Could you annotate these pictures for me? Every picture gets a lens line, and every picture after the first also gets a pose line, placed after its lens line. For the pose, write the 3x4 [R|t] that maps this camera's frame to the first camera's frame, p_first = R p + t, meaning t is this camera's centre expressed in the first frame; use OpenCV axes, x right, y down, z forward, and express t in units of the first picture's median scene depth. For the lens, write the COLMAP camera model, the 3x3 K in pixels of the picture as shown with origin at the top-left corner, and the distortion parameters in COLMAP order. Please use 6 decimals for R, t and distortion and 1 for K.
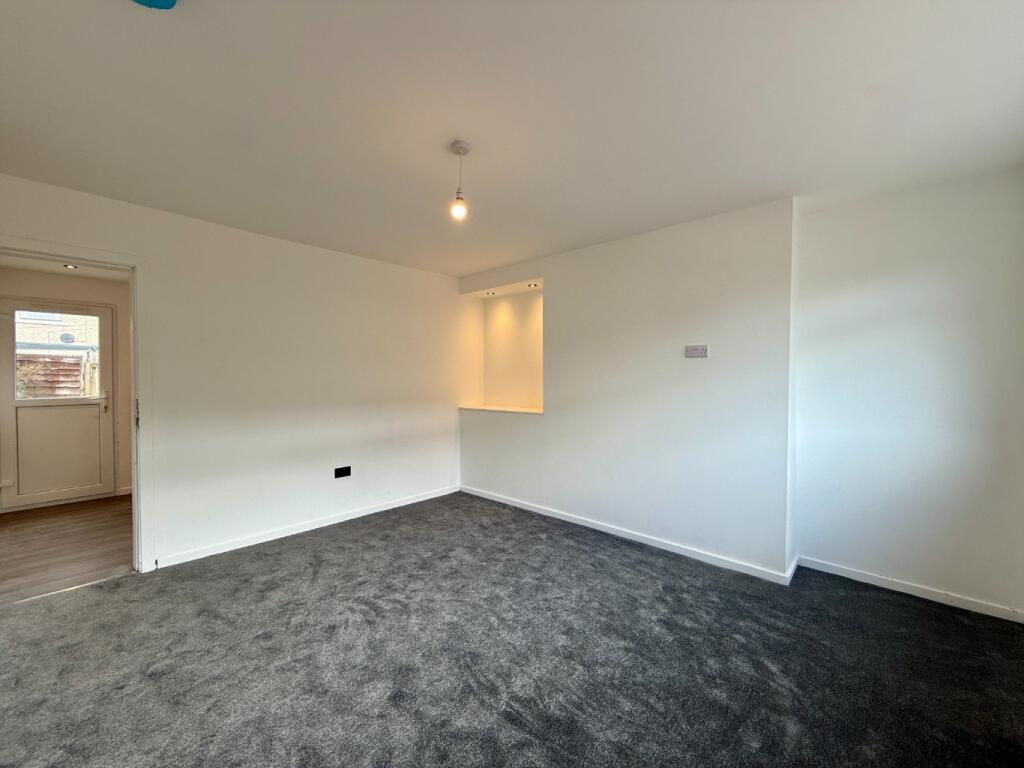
lens RADIAL K [[406.4, 0, 513.6], [0, 406.4, 386.3], [0, 0, 1]] dist [0.001136, 0.000137]
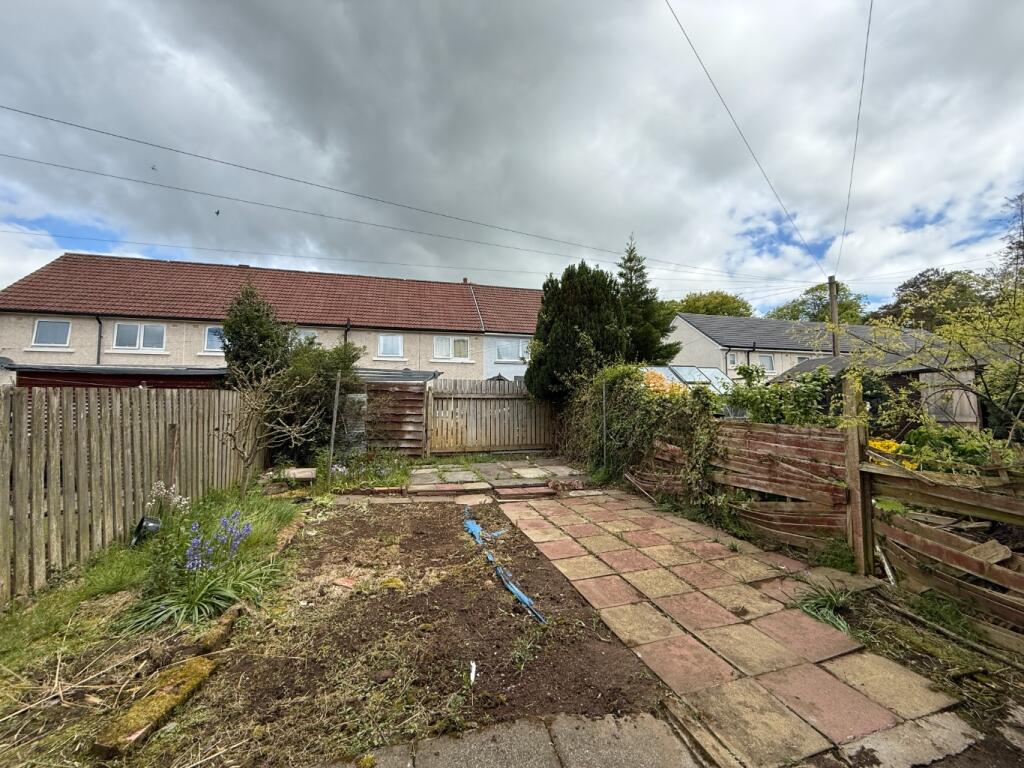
lens RADIAL K [[406.4, 0, 515.2], [0, 406.4, 382.5], [0, 0, 1]] dist [0.001136, 0.000137]
pose [[0.849484, -0.038164, -0.526233, -0.495382], [-0.007906, 0.996348, -0.085020, -0.009484], [0.527556, 0.076384, 0.846079, 0.418540]]
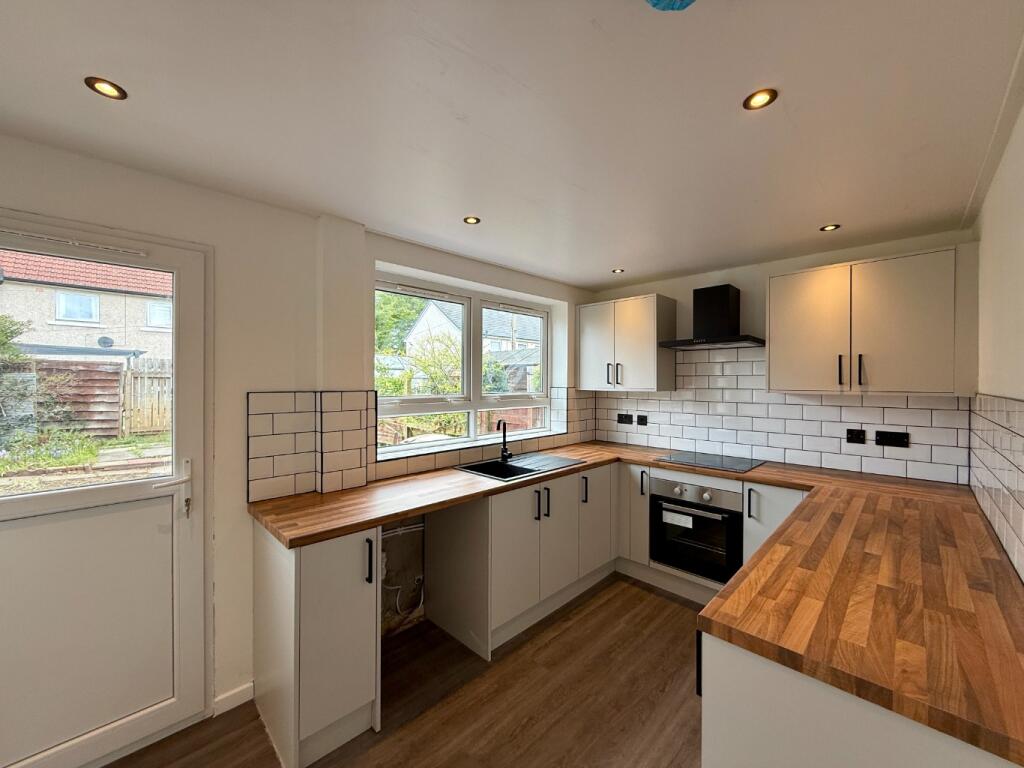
lens RADIAL K [[406.4, 0, 508.8], [0, 406.4, 384.5], [0, 0, 1]] dist [0.001136, 0.000137]
pose [[0.998688, 0.001917, -0.051180, -0.270787], [-0.002707, 0.999878, -0.015375, -0.022620], [0.051144, 0.015493, 0.998571, 0.250524]]
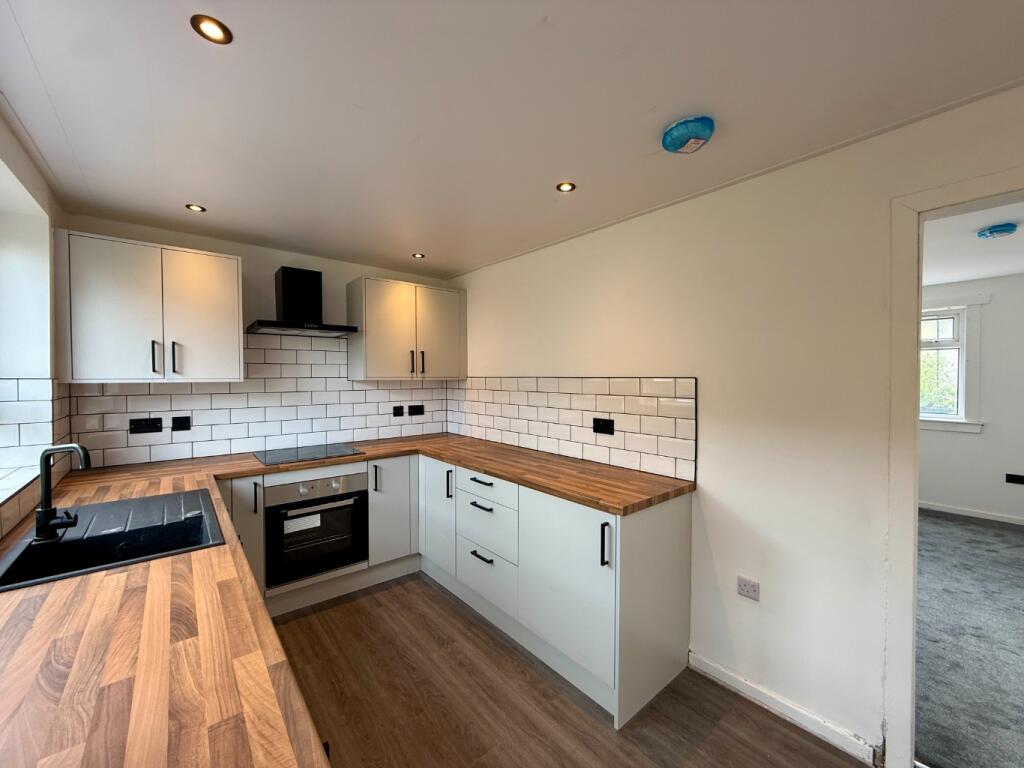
lens RADIAL K [[406.4, 0, 510.9], [0, 406.4, 383.2], [0, 0, 1]] dist [0.001136, 0.000137]
pose [[0.143803, -0.018140, 0.989440, -0.370565], [0.023414, 0.999614, 0.014924, -0.021592], [-0.989329, 0.021021, 0.144172, 0.348239]]
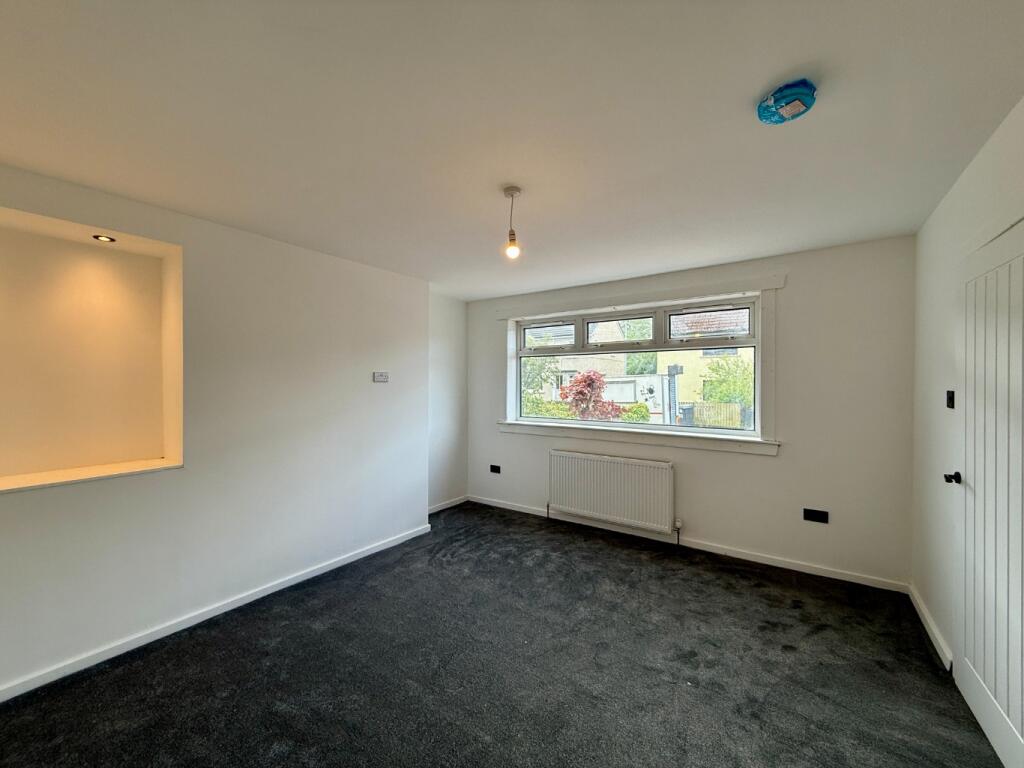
lens RADIAL K [[406.4, 0, 509.4], [0, 406.4, 384.7], [0, 0, 1]] dist [0.001136, 0.000137]
pose [[-0.115126, -0.005080, 0.993338, -0.209979], [0.023413, 0.999695, 0.007826, -0.017024], [-0.993075, 0.024158, -0.114972, 0.202642]]
